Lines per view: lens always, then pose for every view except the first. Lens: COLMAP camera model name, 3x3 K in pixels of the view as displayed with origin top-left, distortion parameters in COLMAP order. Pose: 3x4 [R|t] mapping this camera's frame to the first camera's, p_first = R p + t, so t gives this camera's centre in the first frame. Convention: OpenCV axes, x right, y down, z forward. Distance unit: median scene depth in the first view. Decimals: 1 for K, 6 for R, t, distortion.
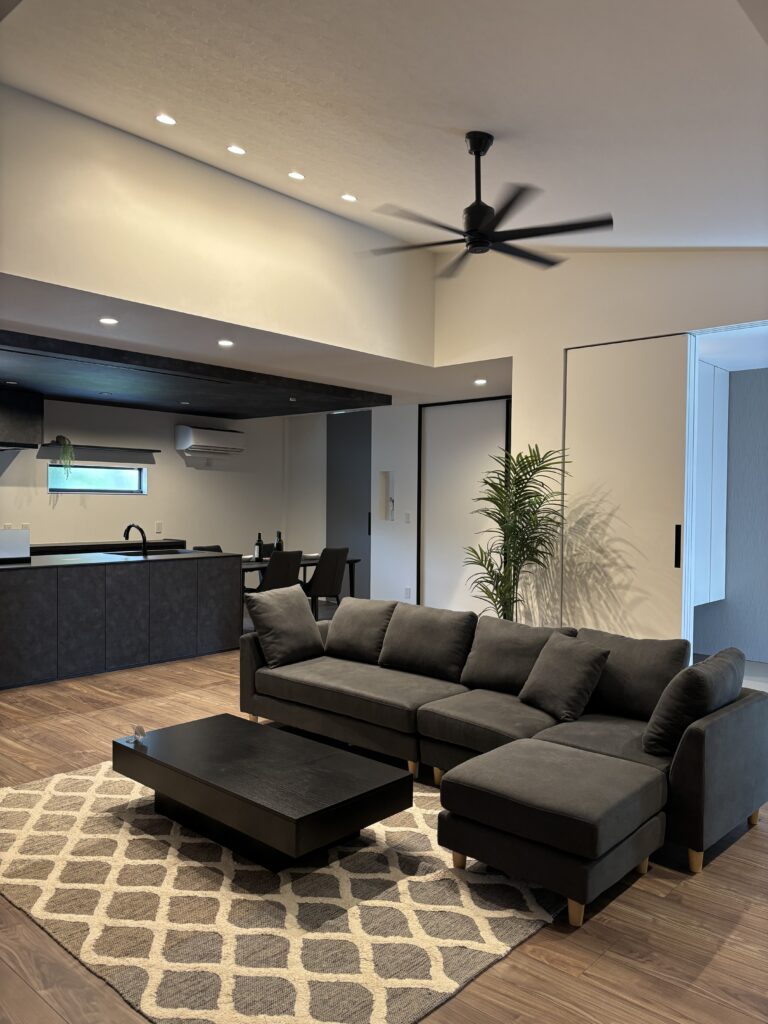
lens RADIAL K [[769.8, 0, 374.5], [0, 769.8, 516.9], [0, 0, 1]] dist [0.049799, -0.047065]
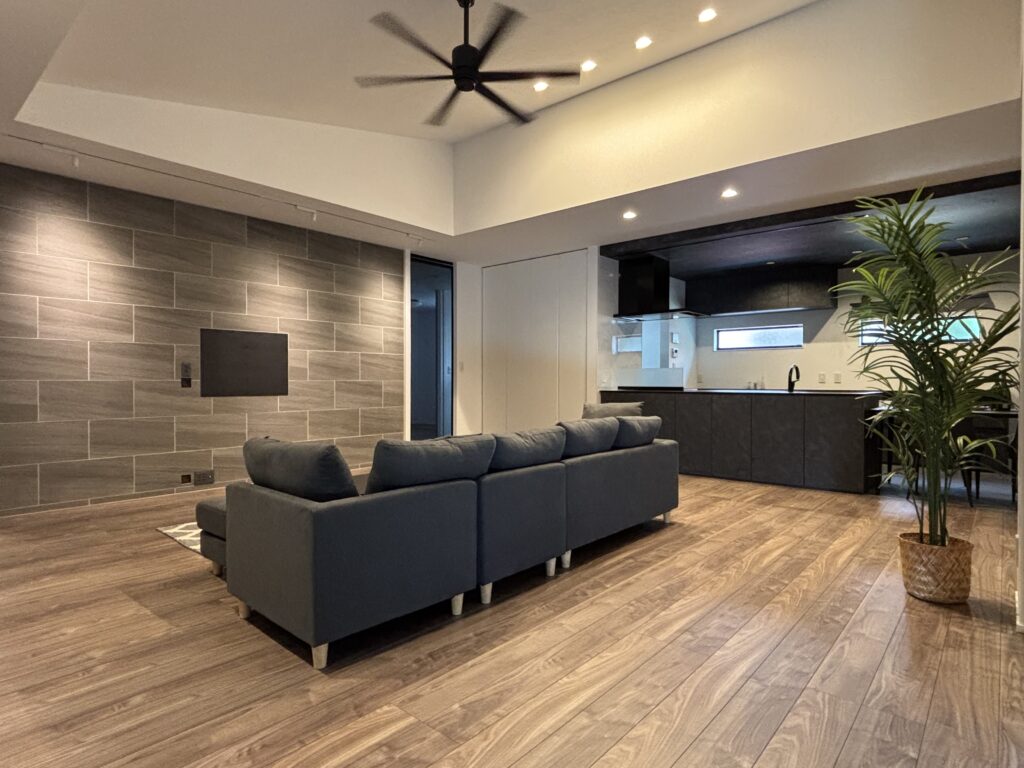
lens RADIAL K [[571.2, 0, 514.0], [0, 571.2, 381.8], [0, 0, 1]] dist [0.011326, -0.006104]
pose [[0.031500, -0.008708, -0.999466, 0.651104], [-0.018829, 0.999779, -0.009304, 0.062671], [0.999326, 0.019112, 0.031330, 0.706471]]
